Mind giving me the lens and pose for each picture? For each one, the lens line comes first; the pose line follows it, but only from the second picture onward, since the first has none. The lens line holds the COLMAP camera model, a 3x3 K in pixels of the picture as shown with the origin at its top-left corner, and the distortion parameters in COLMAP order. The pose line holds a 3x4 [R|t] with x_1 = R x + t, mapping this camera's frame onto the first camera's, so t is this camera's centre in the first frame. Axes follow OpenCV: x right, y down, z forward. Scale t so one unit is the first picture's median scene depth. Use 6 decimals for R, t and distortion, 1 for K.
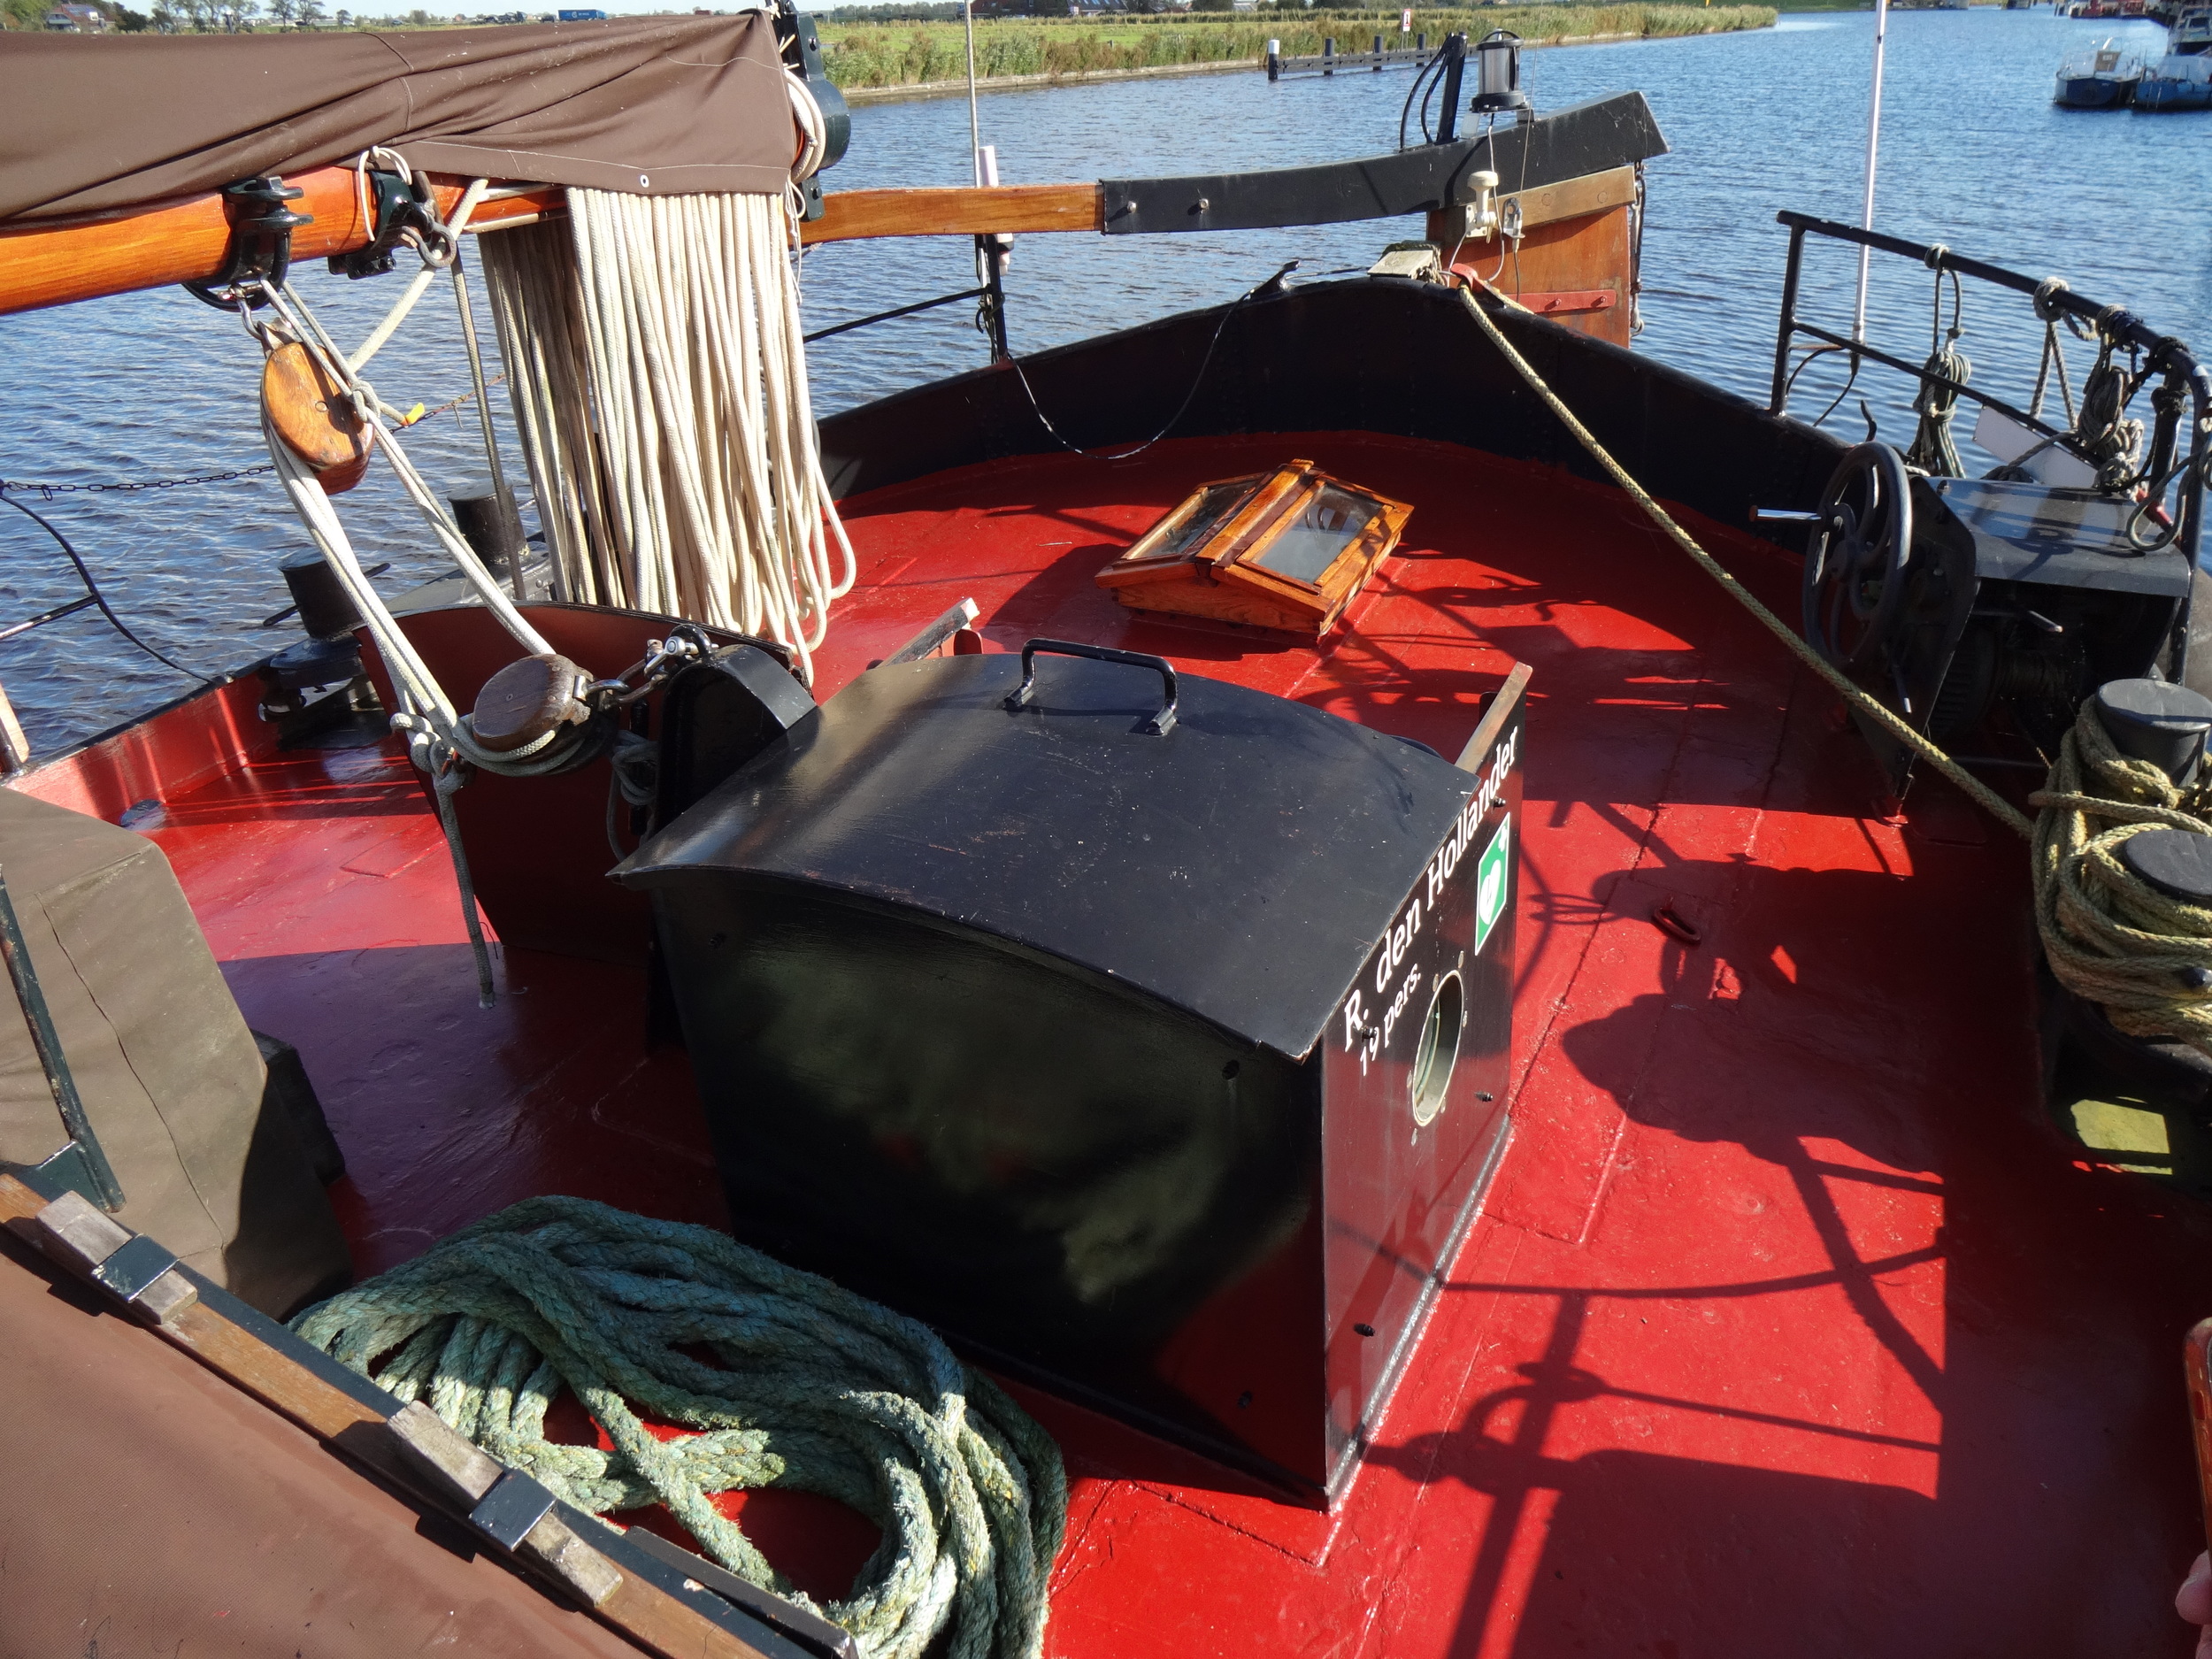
lens RADIAL K [[1635.4, 0, 1107.1], [0, 1635.4, 826.7], [0, 0, 1]] dist [-0.005324, 0.000652]
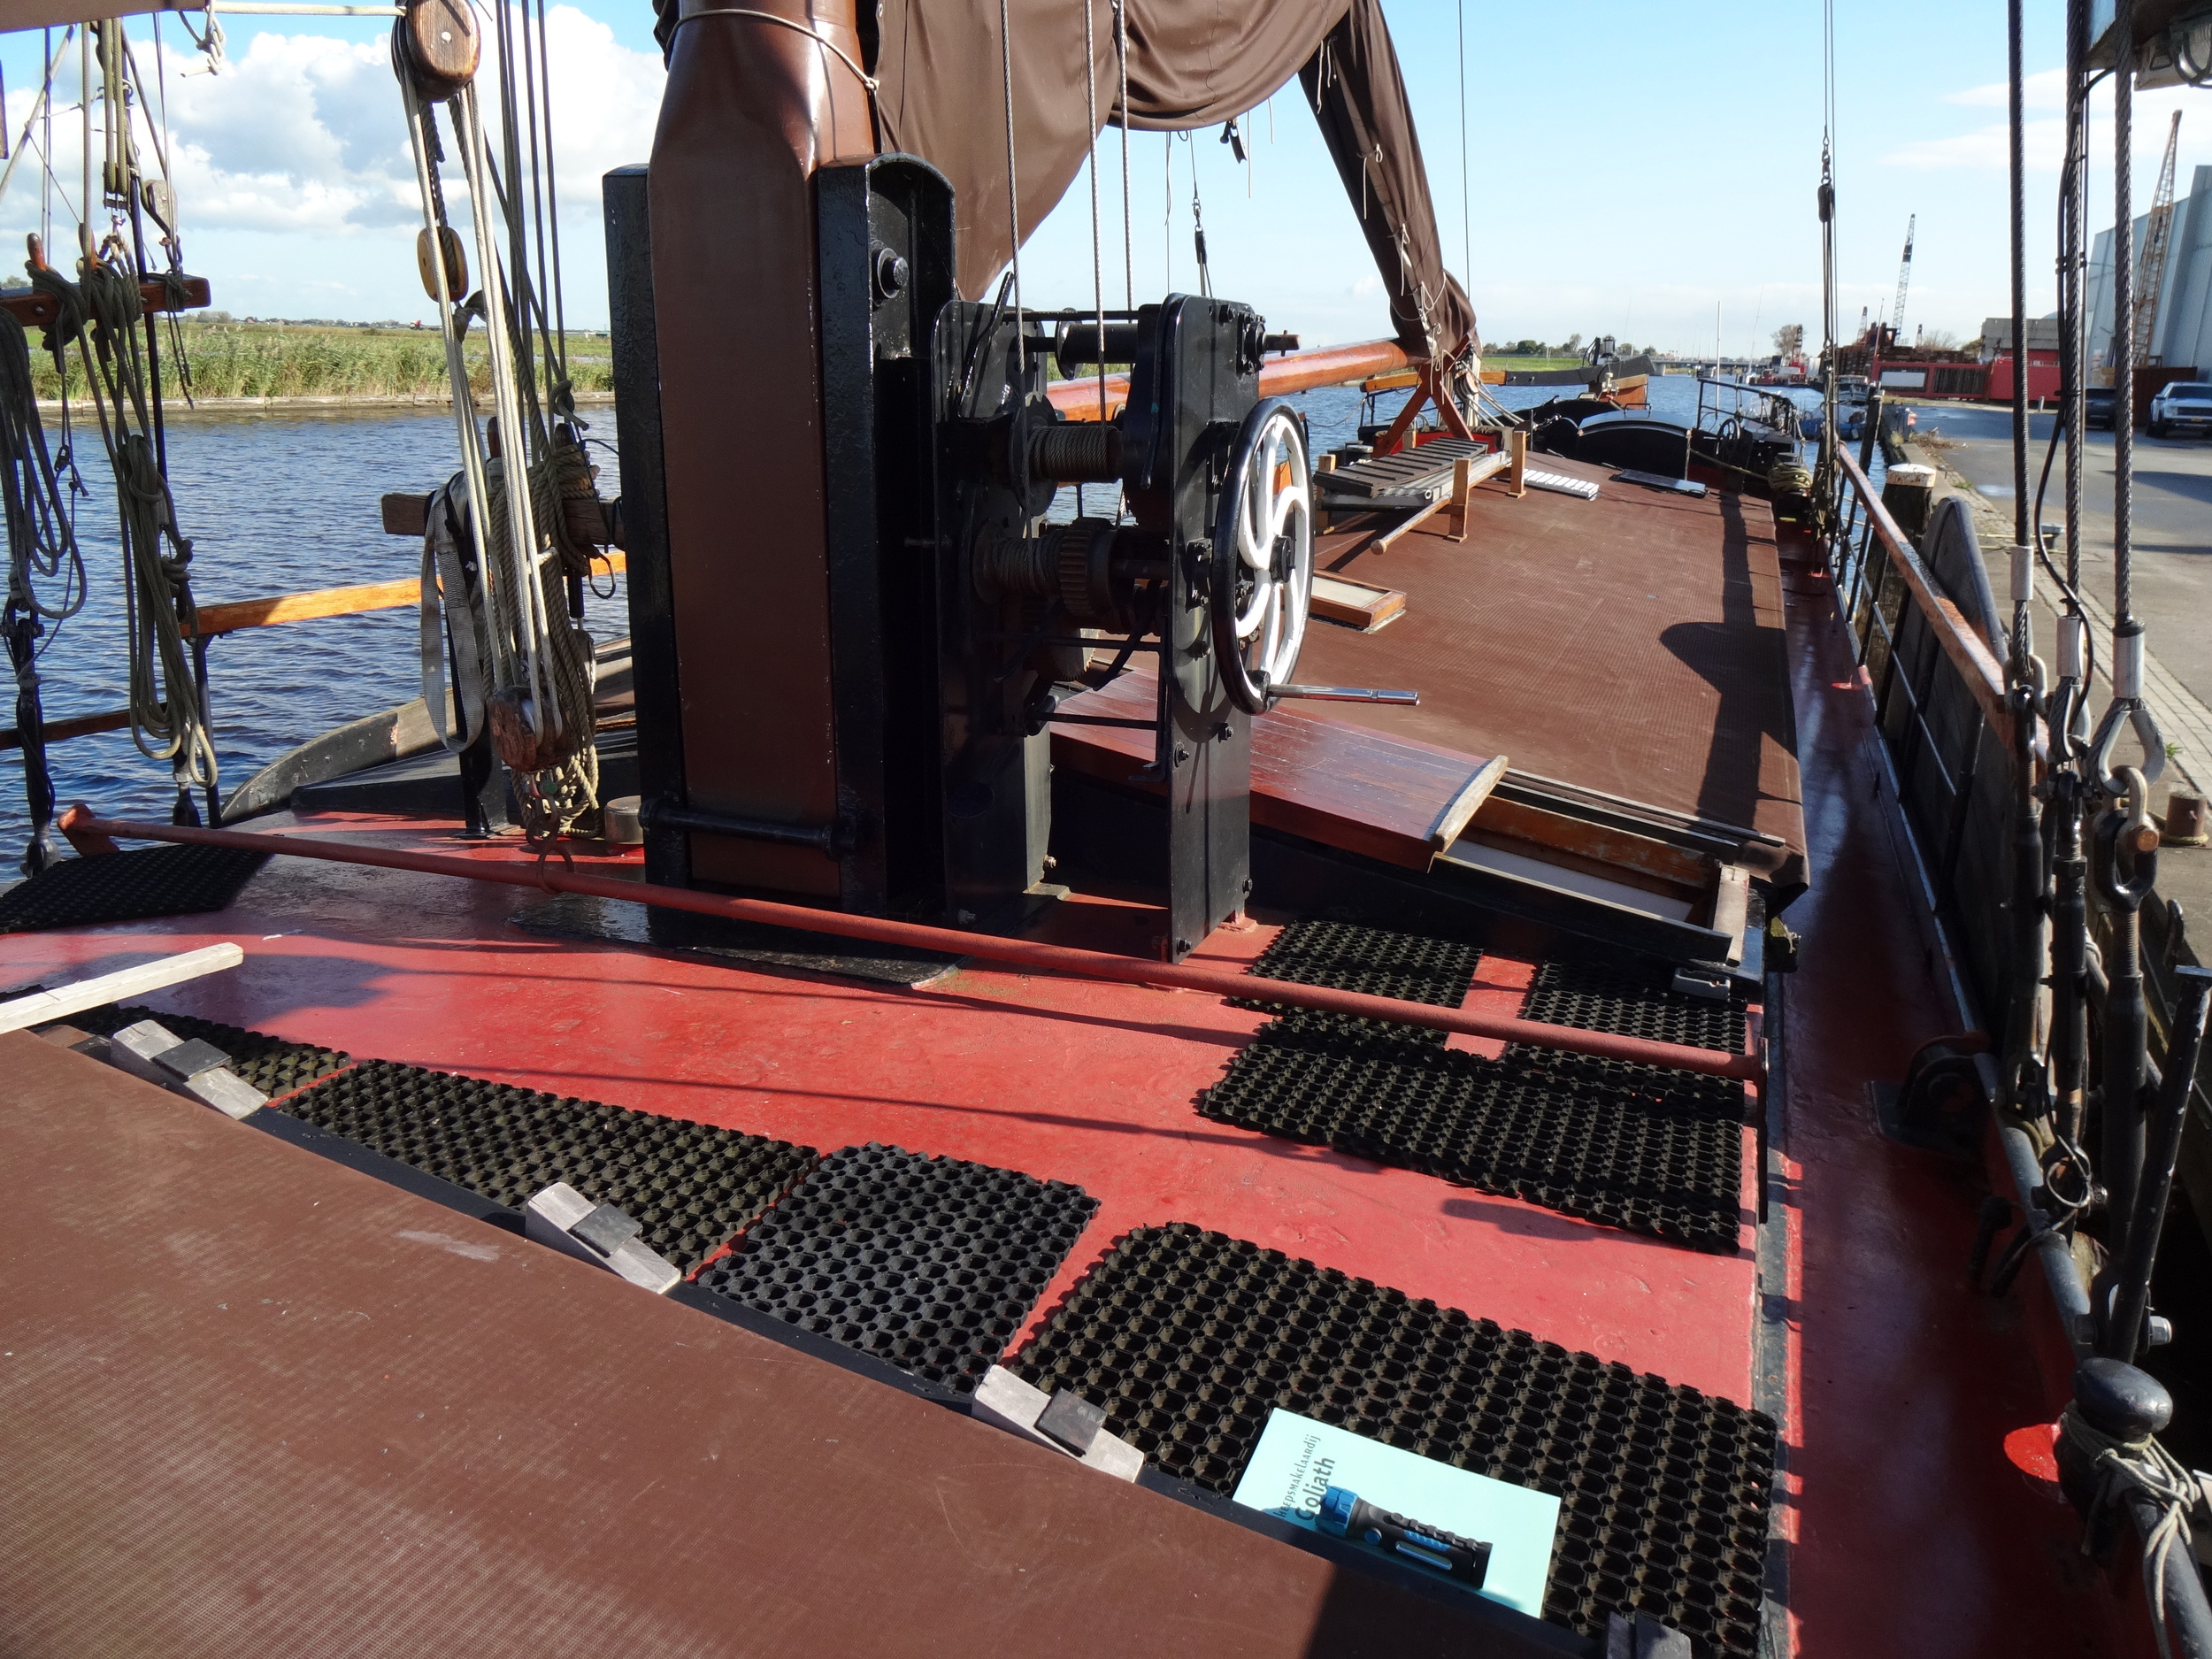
lens RADIAL K [[1635.4, 0, 1112.4], [0, 1635.4, 842.9], [0, 0, 1]] dist [-0.005324, 0.000652]
pose [[0.993391, -0.000092, 0.114782, -1.220166], [0.019428, 0.985705, -0.167359, 1.151543], [-0.113126, 0.168483, 0.979192, -2.131161]]
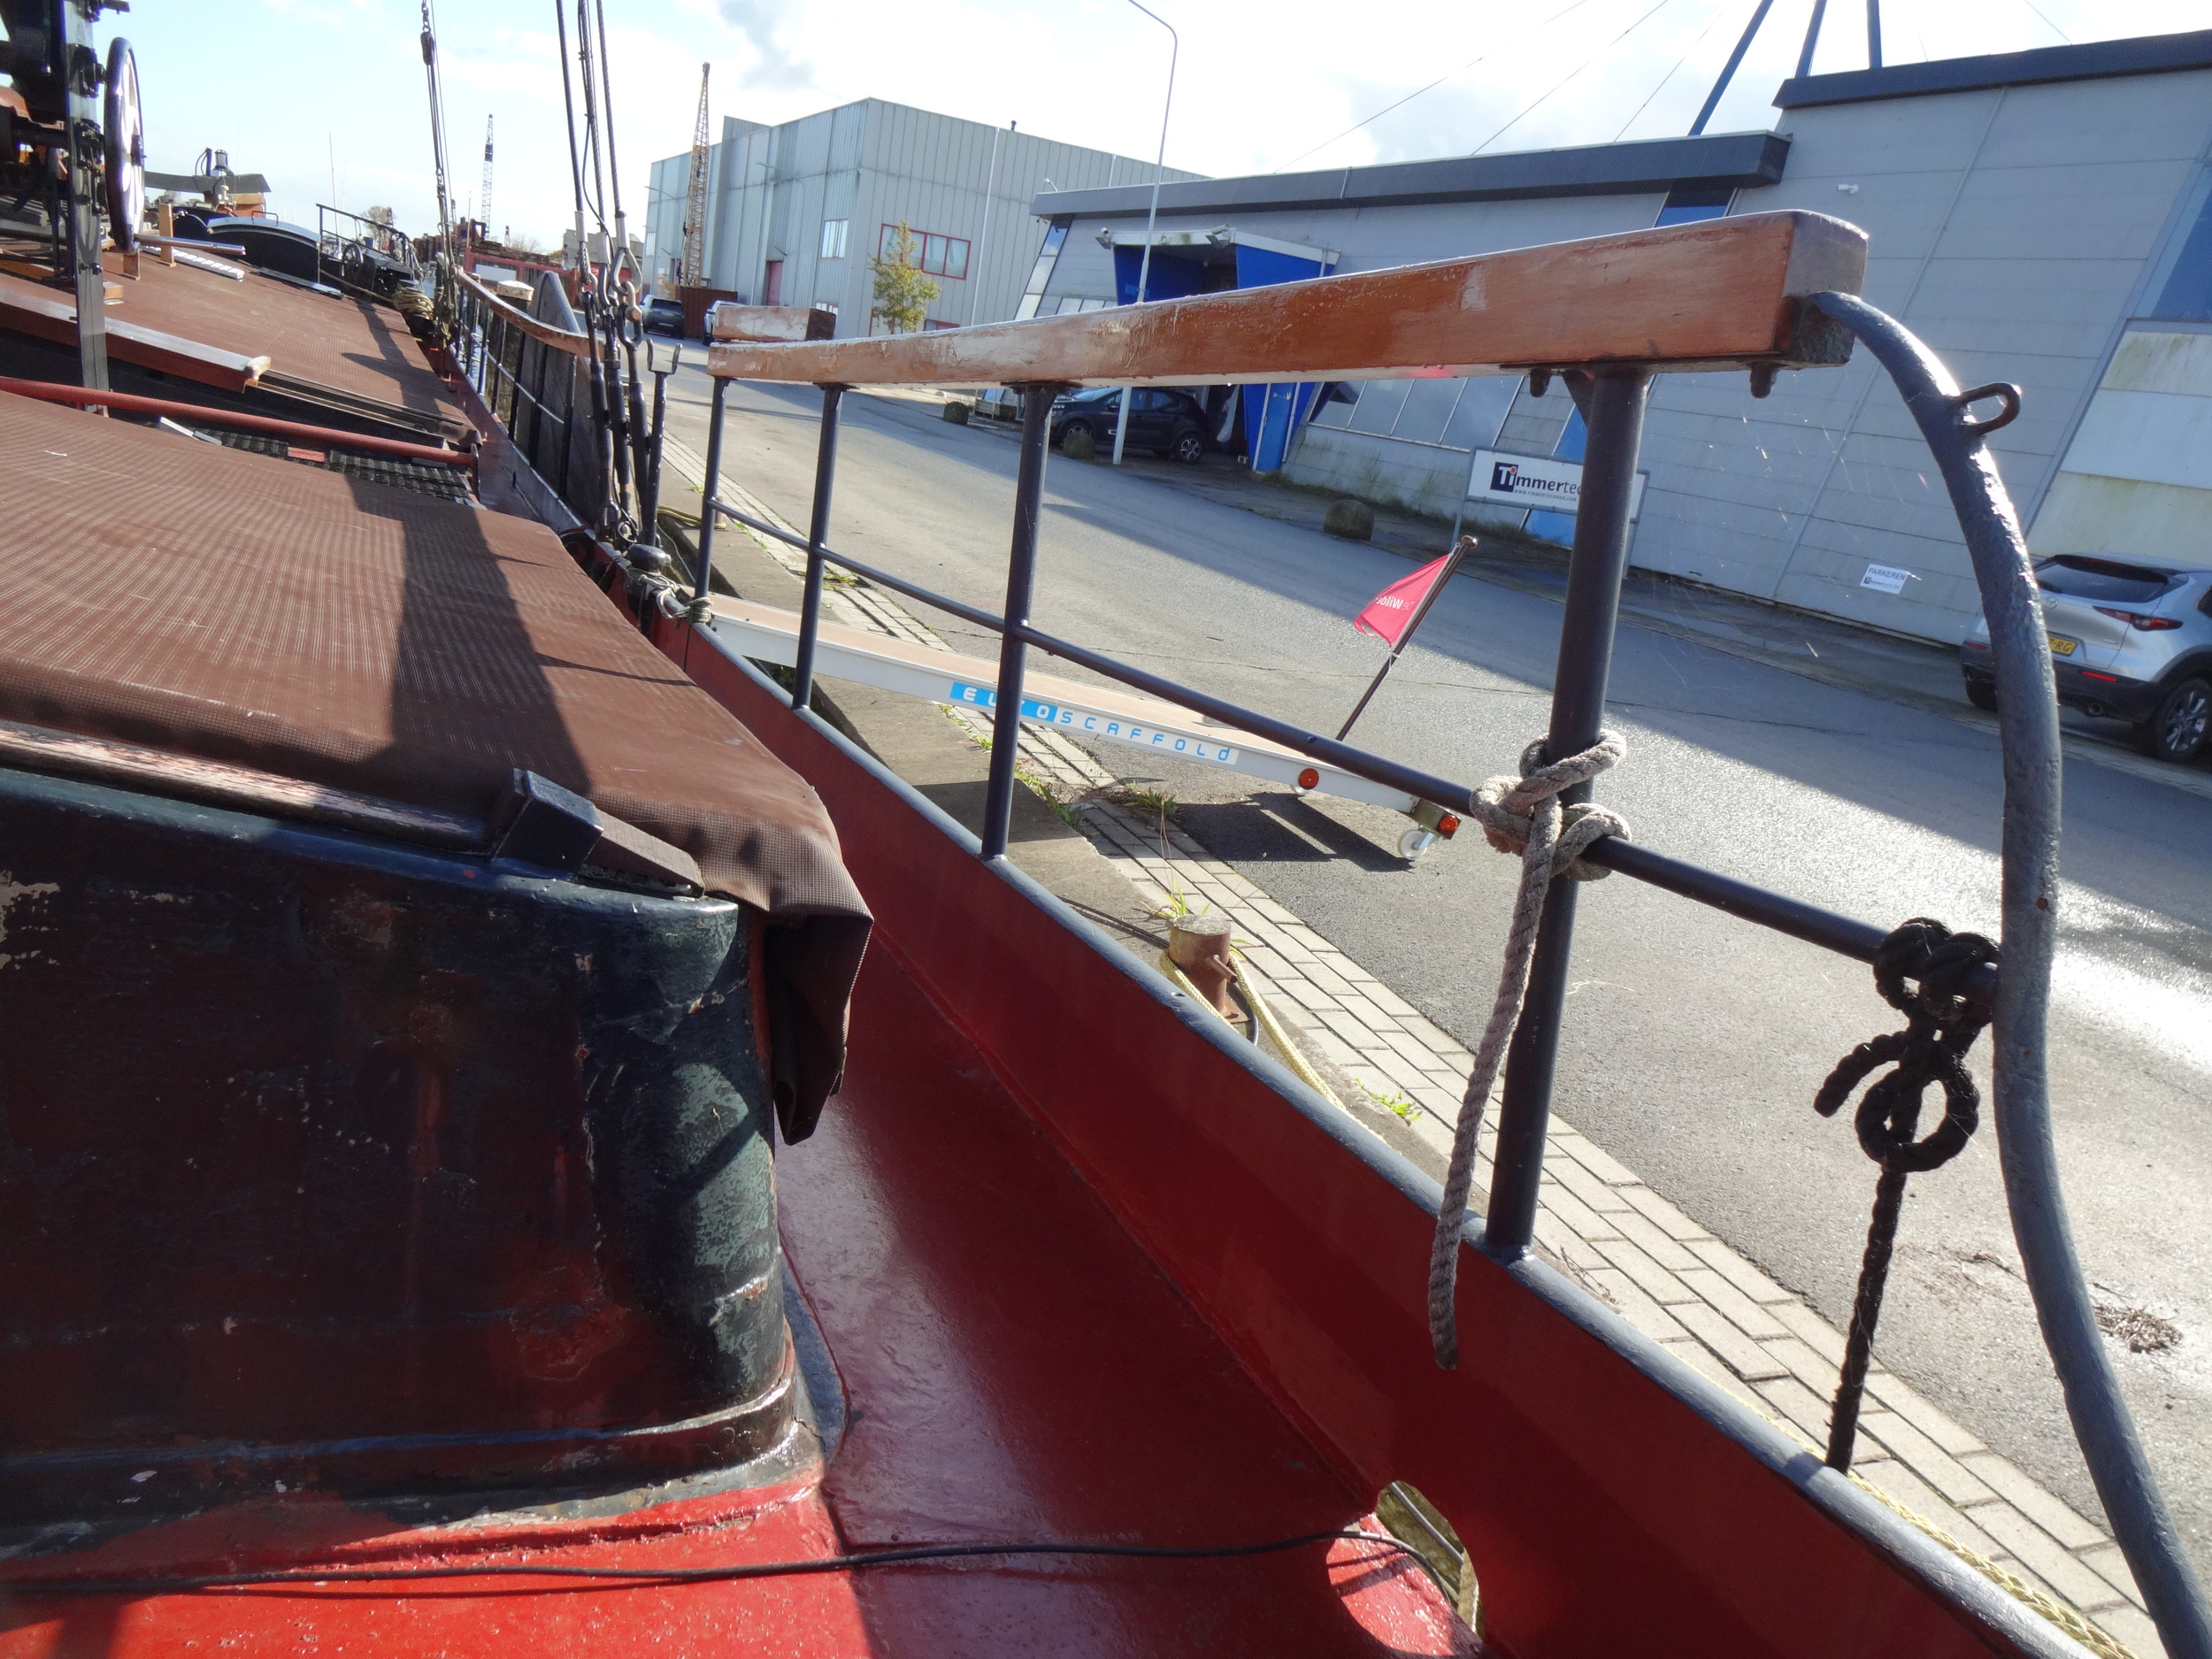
lens RADIAL K [[1635.4, 0, 1104.9], [0, 1635.4, 849.9], [0, 0, 1]] dist [-0.005324, 0.000652]
pose [[0.620498, -0.109902, 0.776468, -1.512709], [0.192333, 0.981218, -0.014816, 1.459748], [-0.760256, 0.158534, 0.629982, -2.508827]]
